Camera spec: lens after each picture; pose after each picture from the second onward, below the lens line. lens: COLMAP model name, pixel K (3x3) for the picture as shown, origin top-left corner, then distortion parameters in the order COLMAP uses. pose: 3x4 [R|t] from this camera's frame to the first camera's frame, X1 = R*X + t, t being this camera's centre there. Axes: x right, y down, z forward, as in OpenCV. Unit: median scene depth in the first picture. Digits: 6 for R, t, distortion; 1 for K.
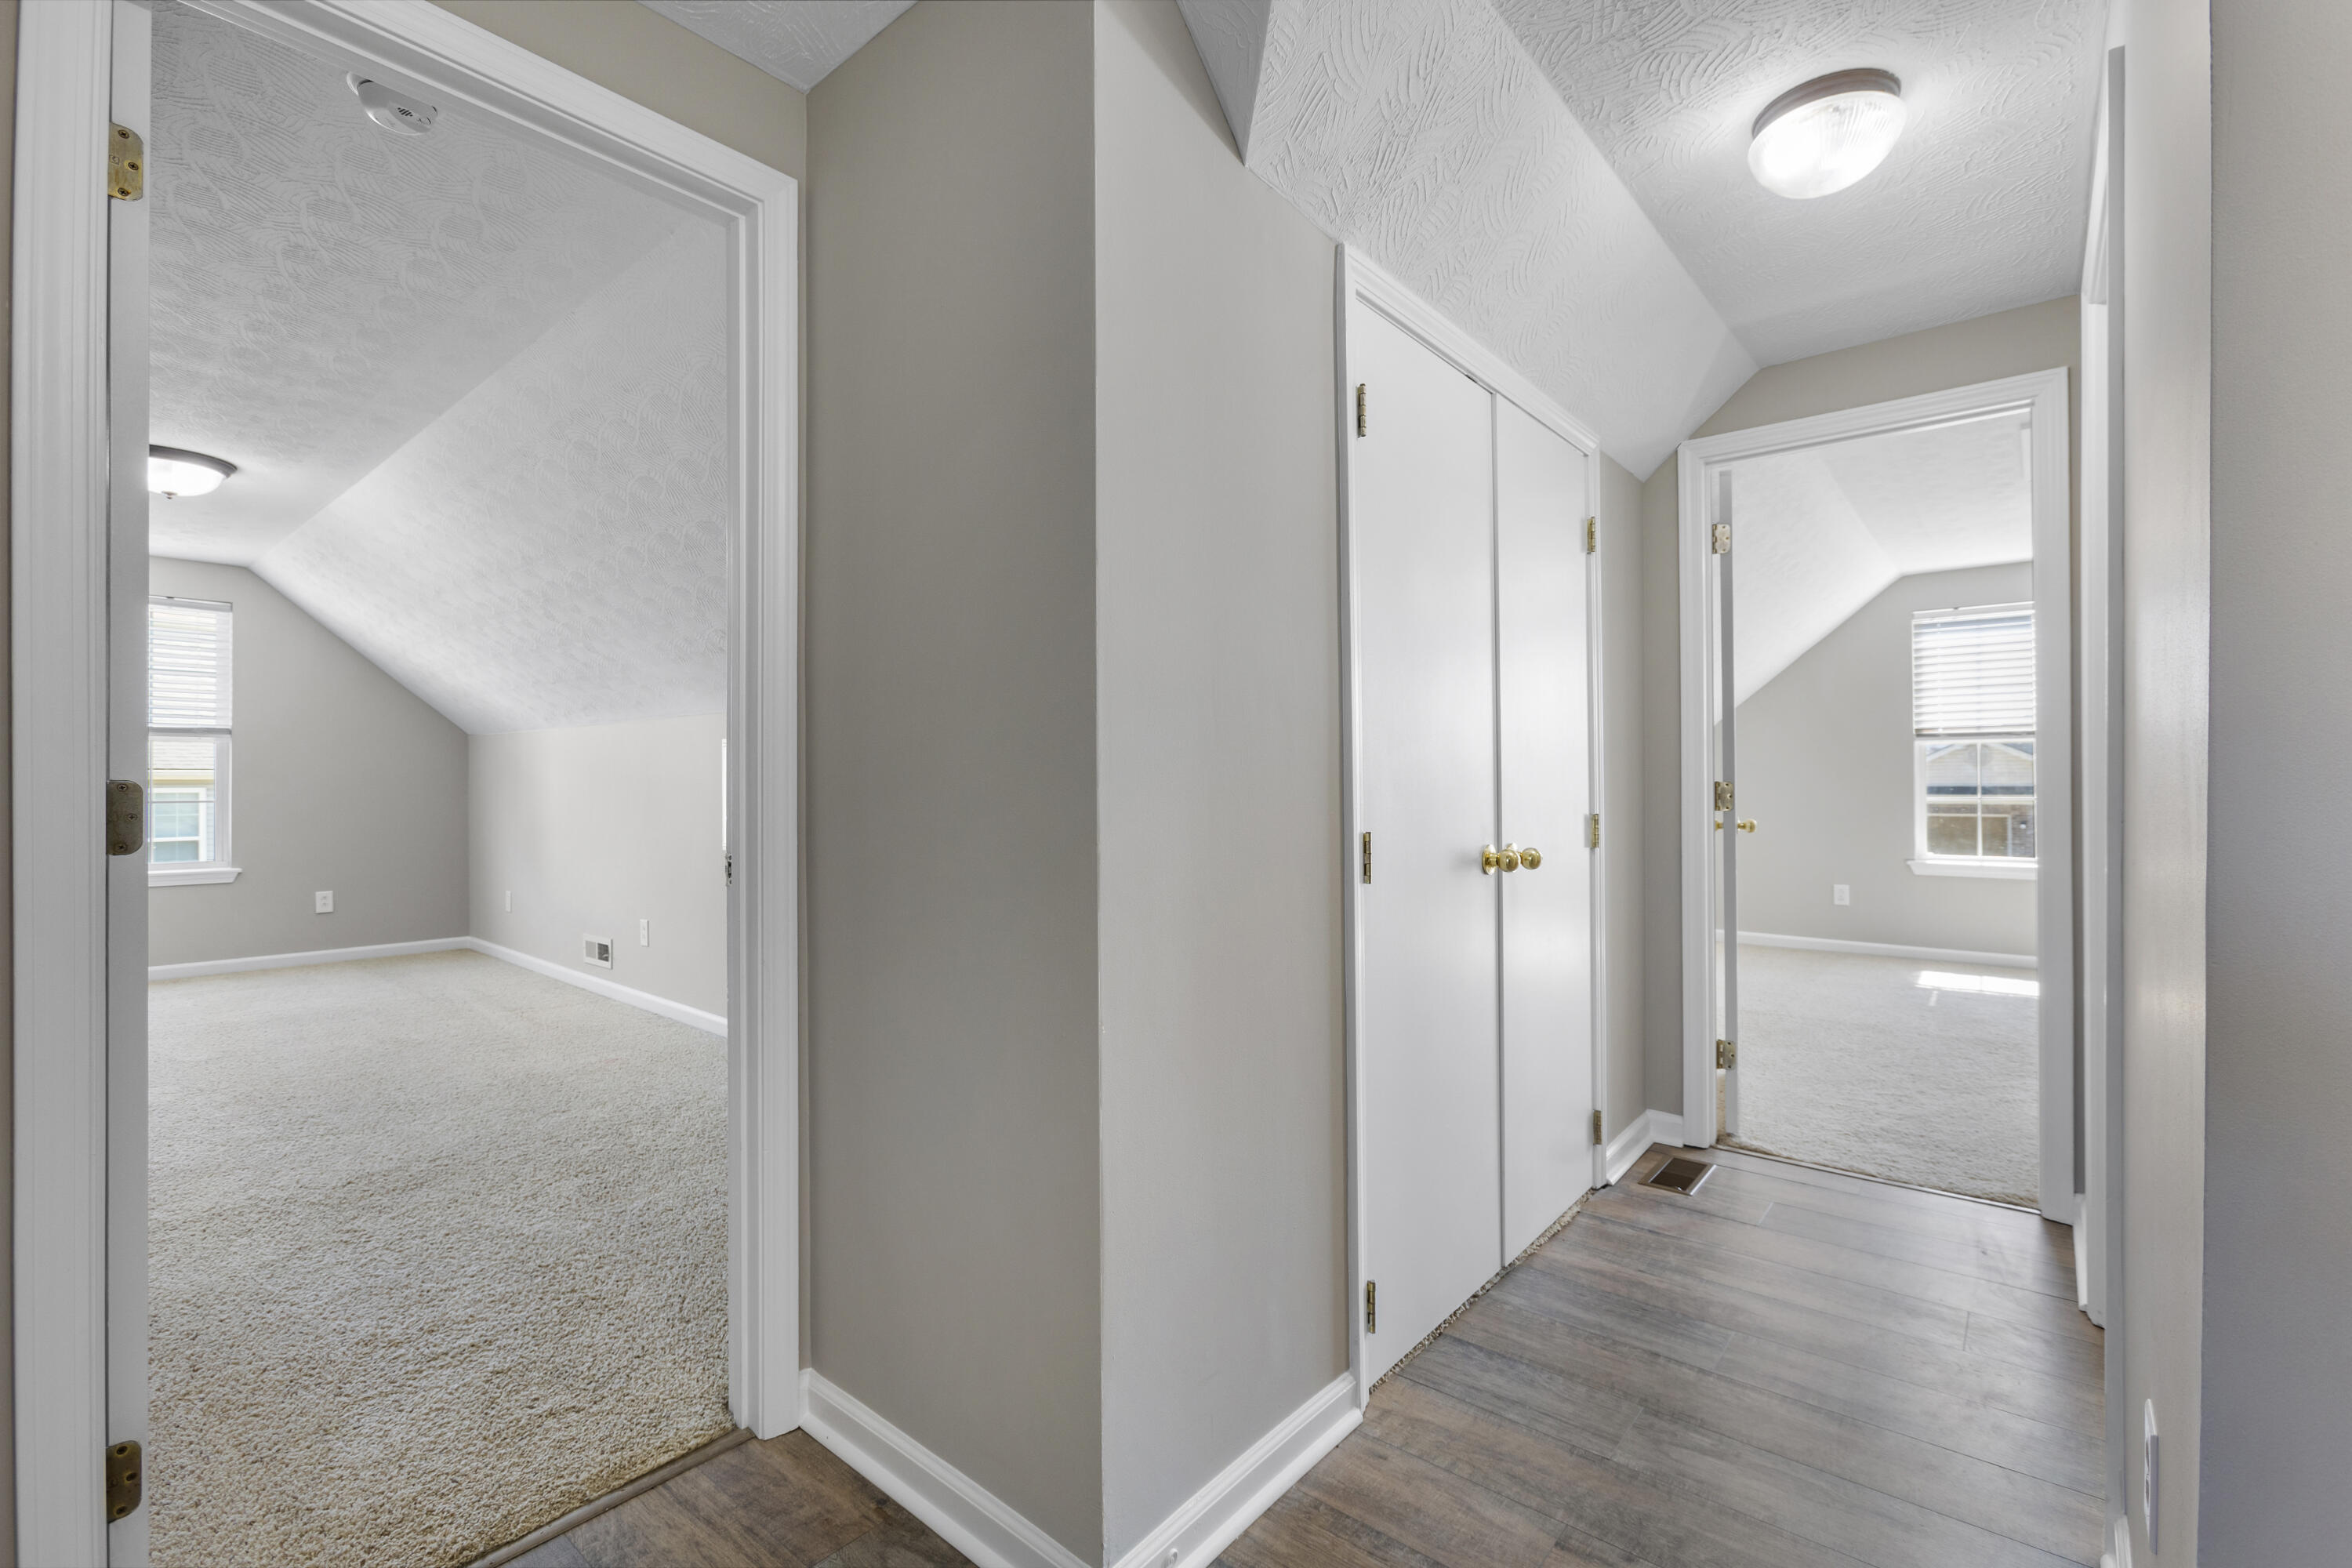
lens RADIAL K [[1026.8, 0, 1165.1], [0, 1026.8, 781.6], [0, 0, 1]] dist [-0.013523, 0.007080]
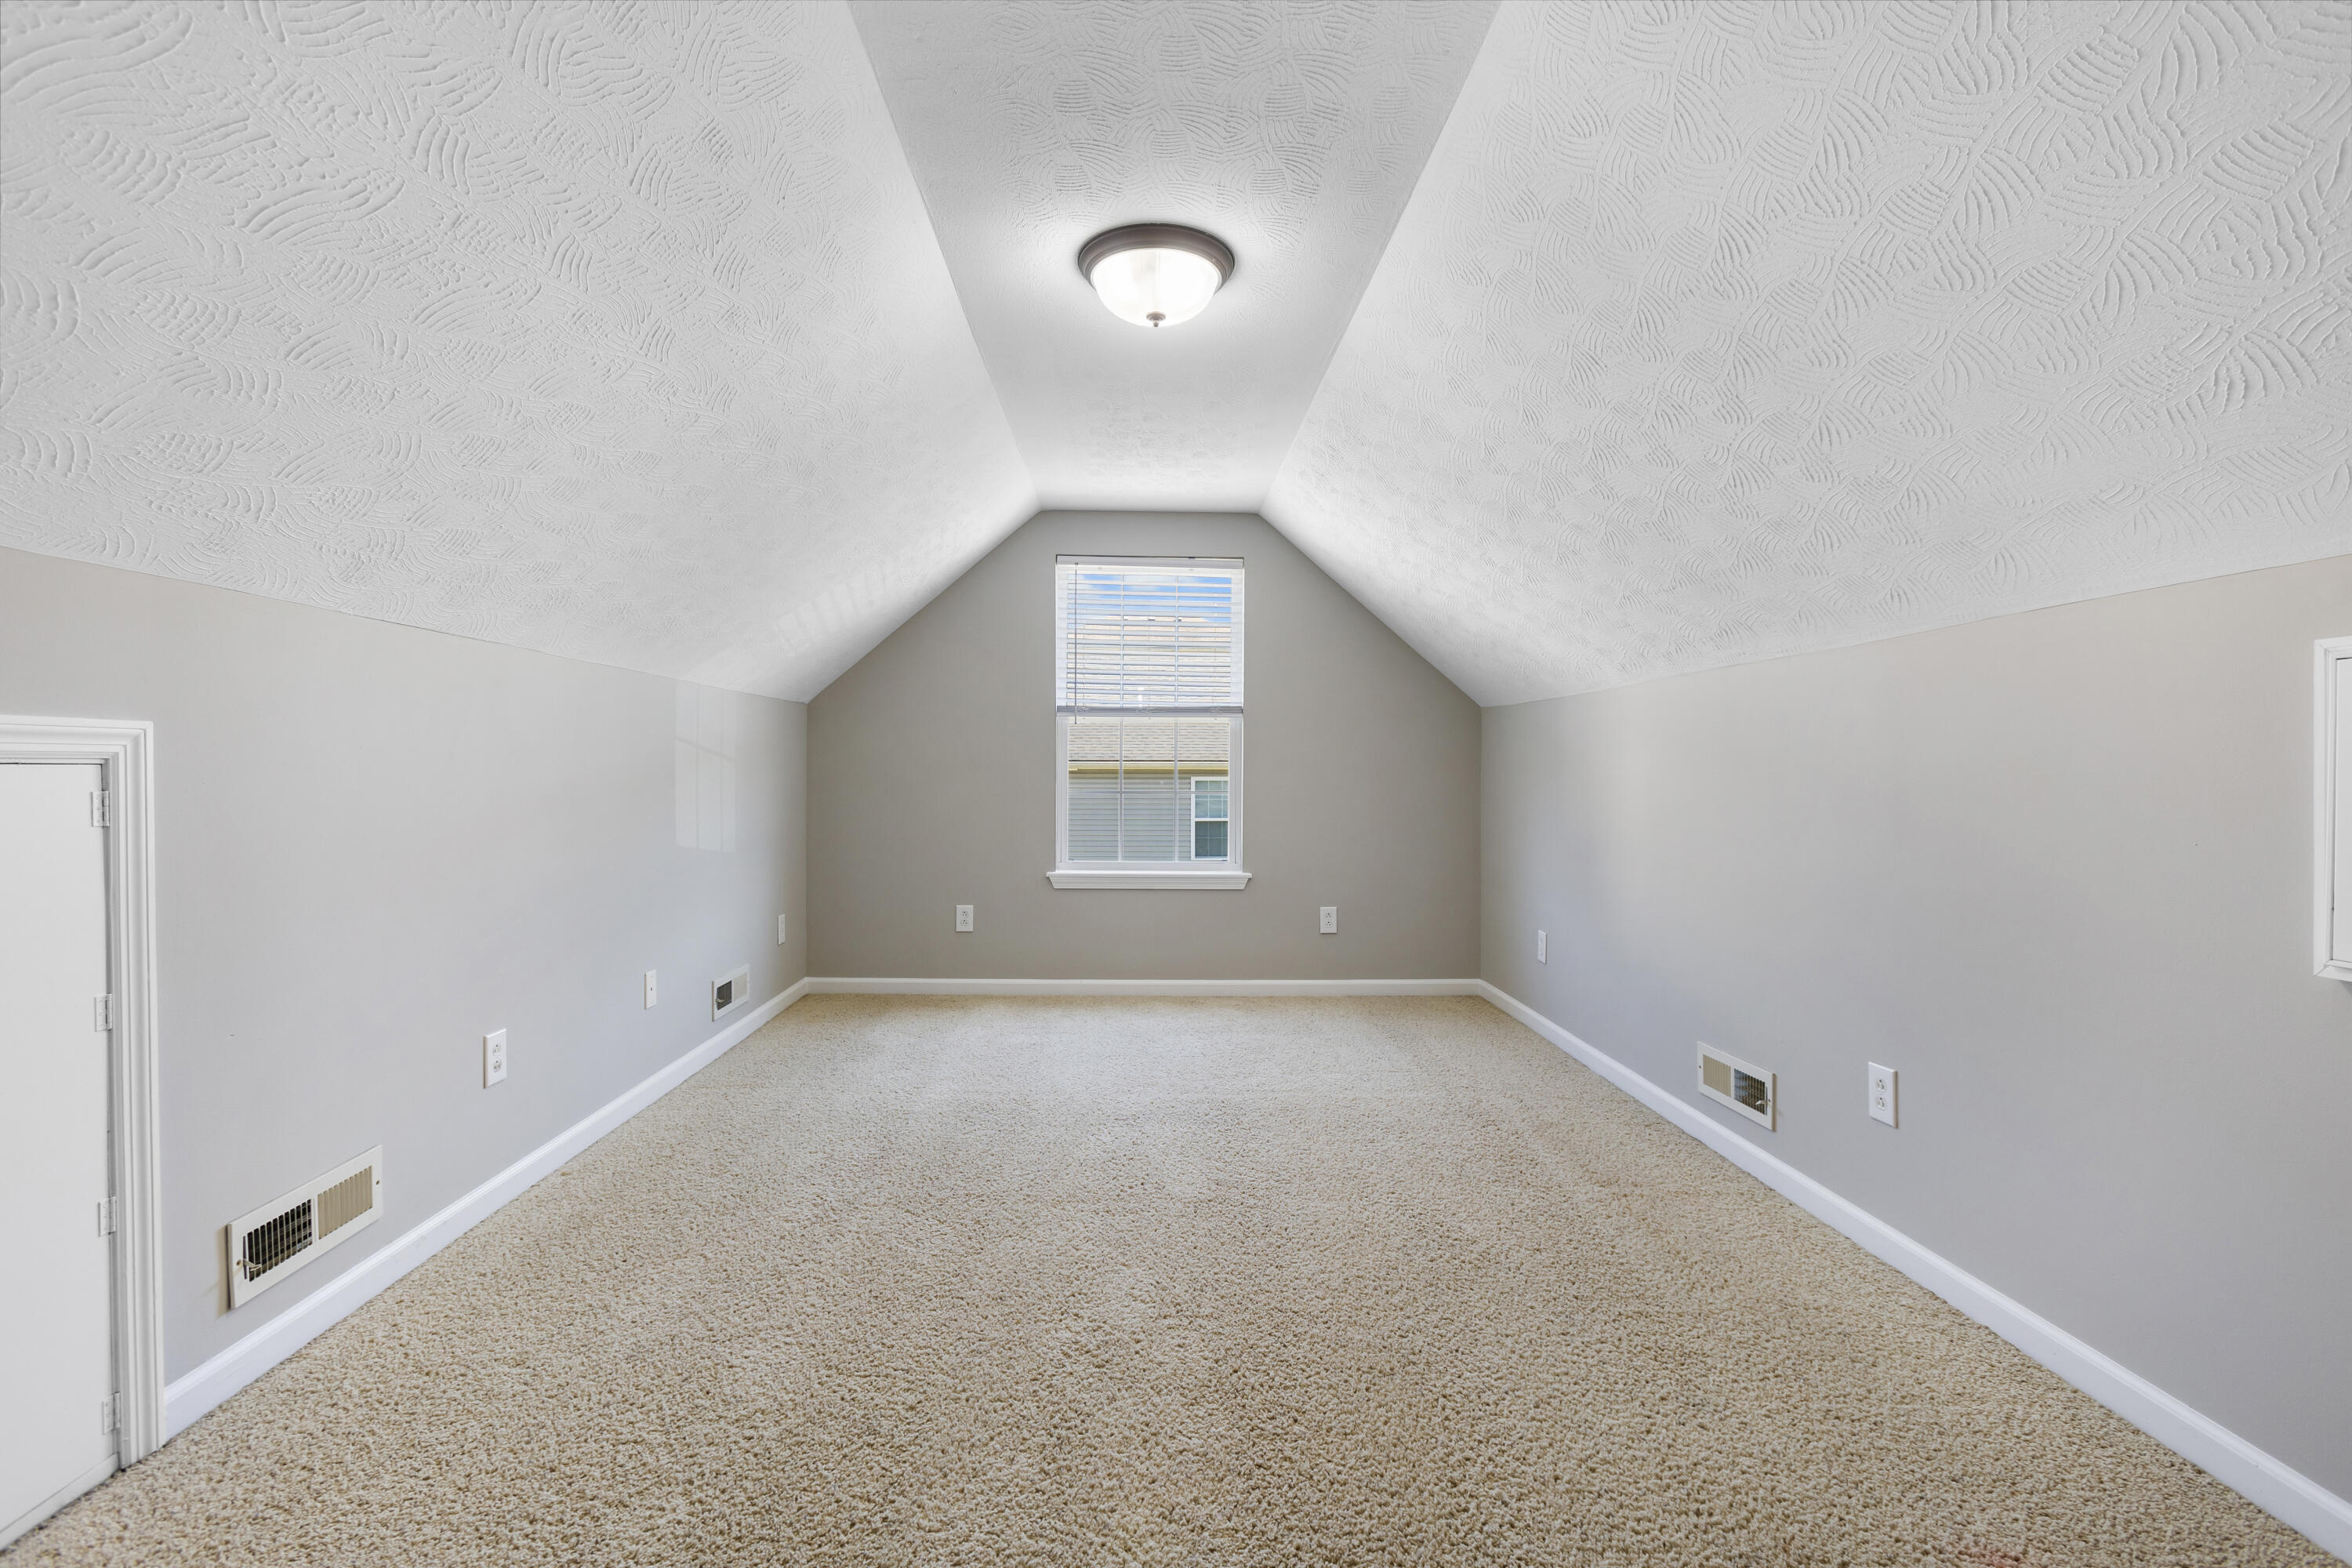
lens RADIAL K [[1026.8, 0, 1168.6], [0, 1026.8, 780.9], [0, 0, 1]] dist [-0.013523, 0.007080]
pose [[0.673856, 0.007988, -0.738820, -0.351532], [-0.003137, 0.999963, 0.007950, 0.002465], [0.738856, -0.003040, 0.673856, 0.407798]]
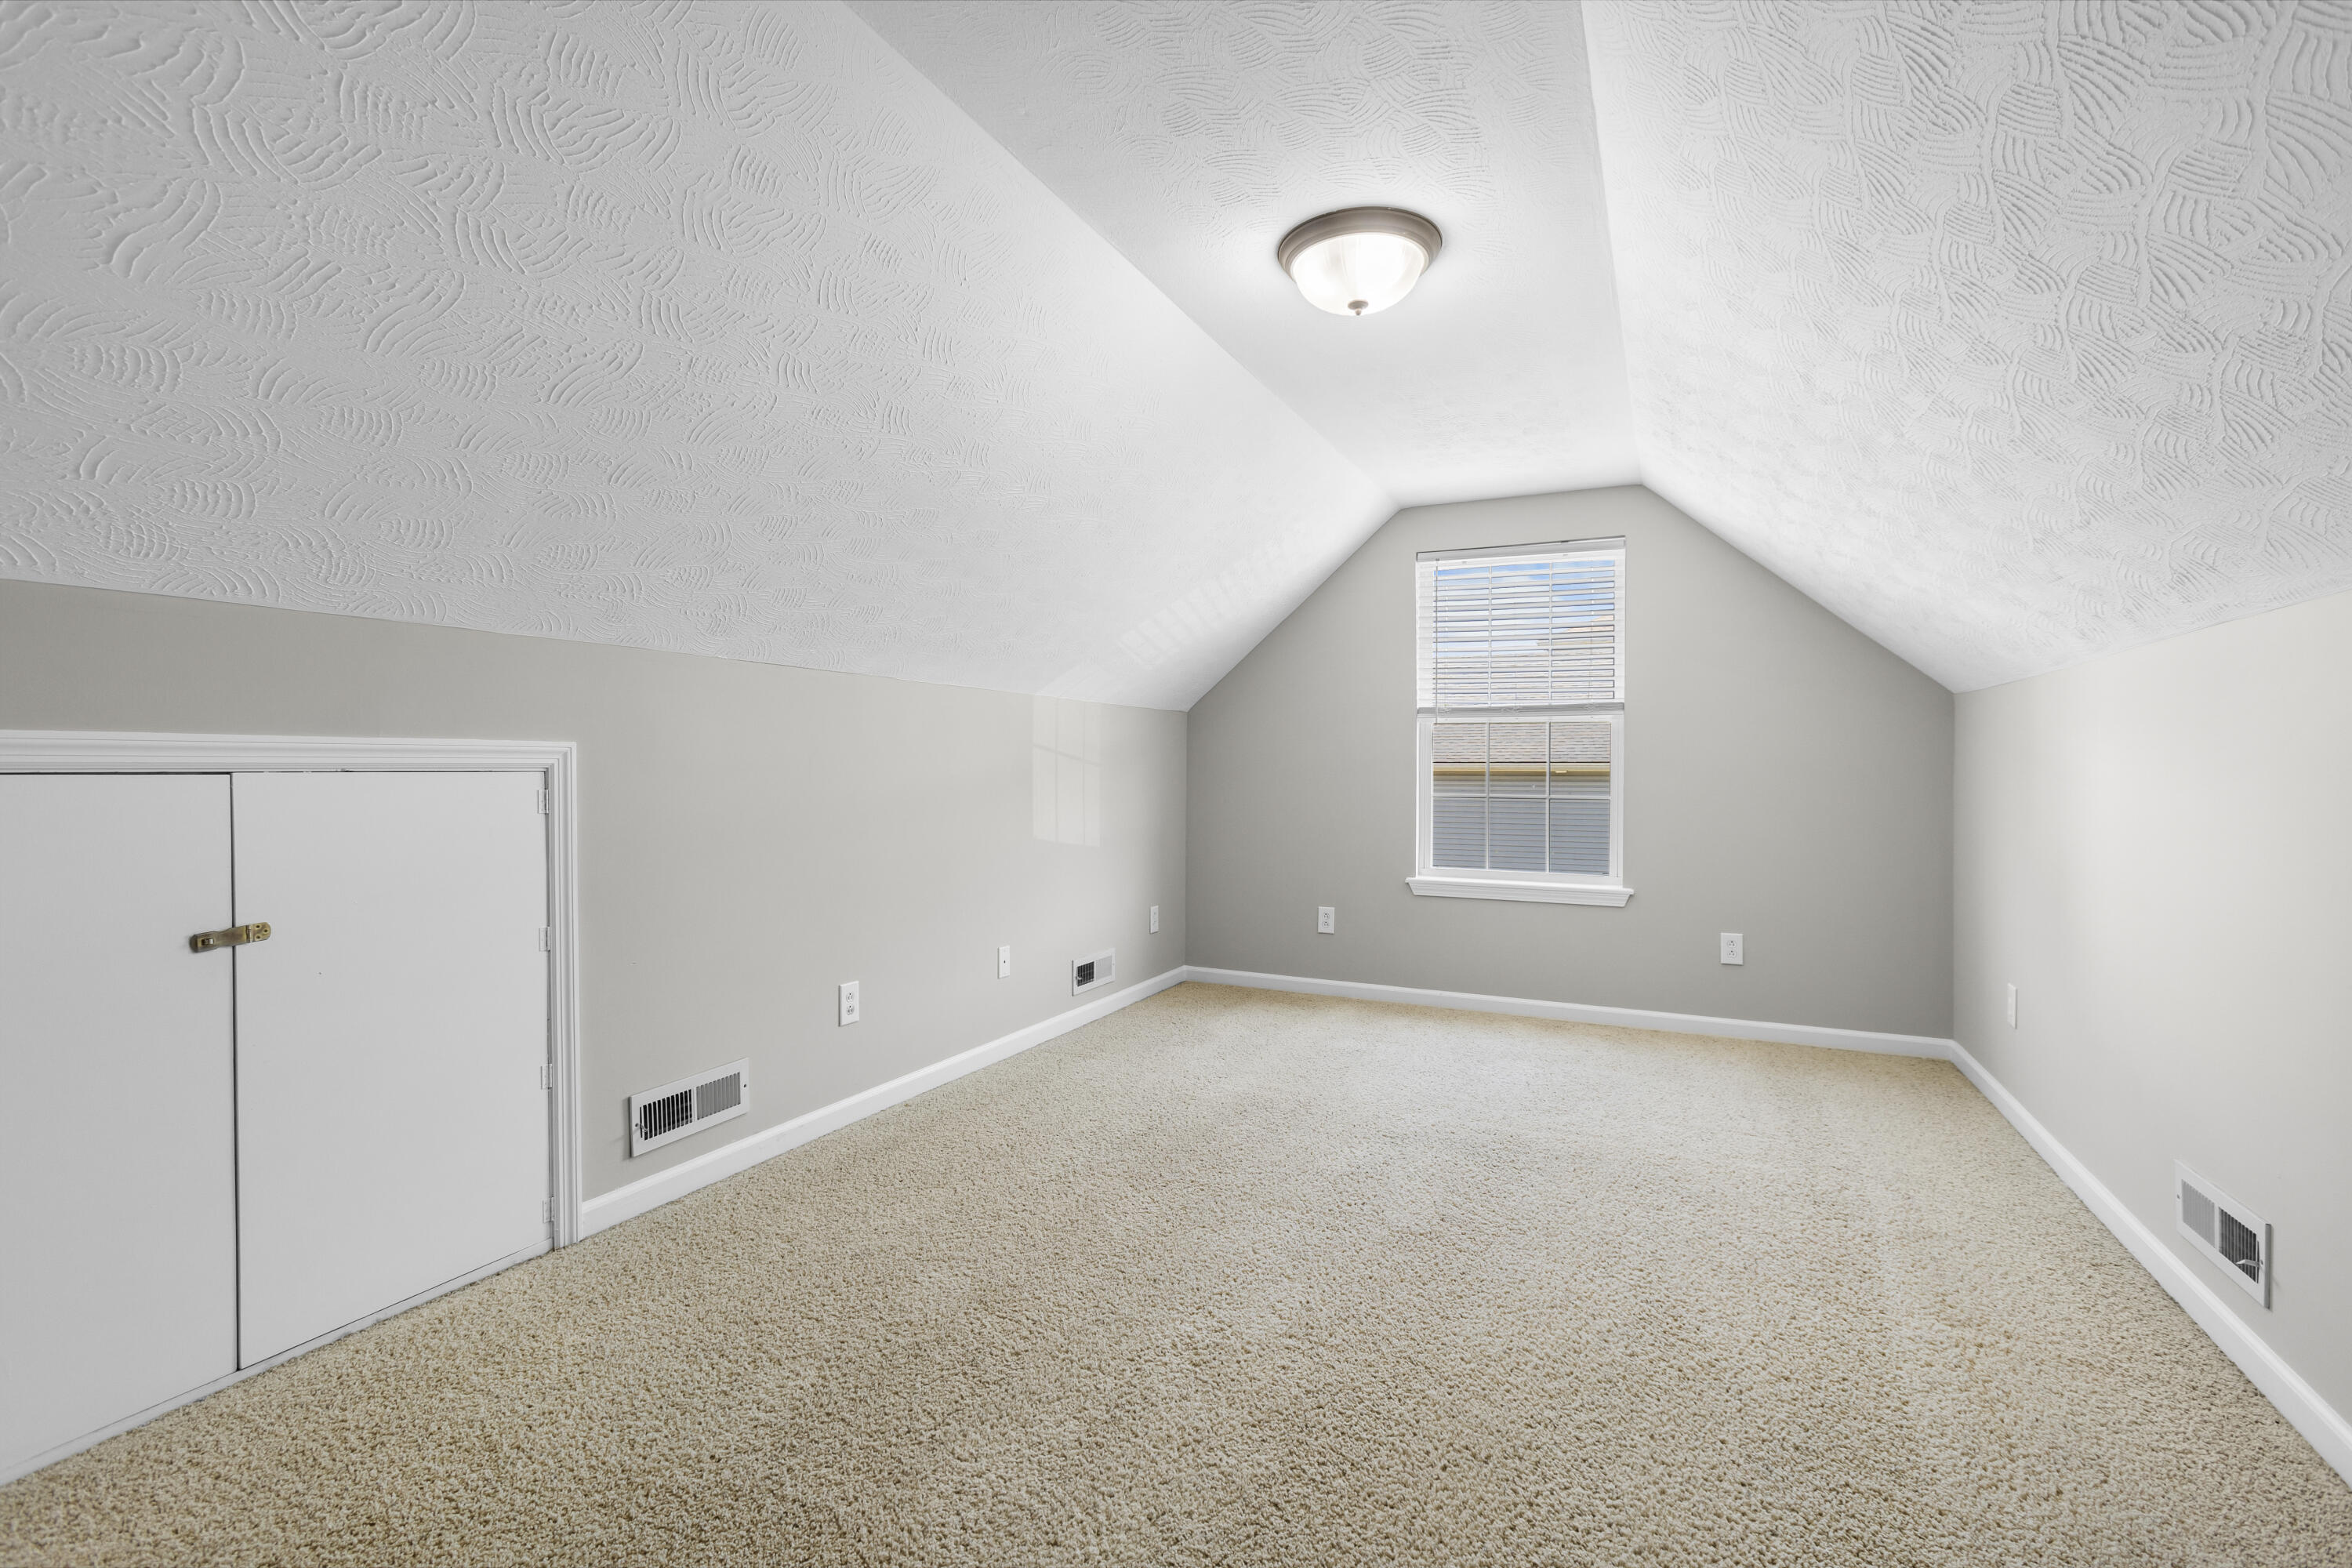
lens RADIAL K [[1026.8, 0, 1177.1], [0, 1026.8, 778.1], [0, 0, 1]] dist [-0.013523, 0.007080]
pose [[0.252474, 0.005449, -0.967588, -0.285833], [-0.003093, 0.999984, 0.004824, 0.000912], [0.967599, 0.001775, 0.252487, 0.527396]]
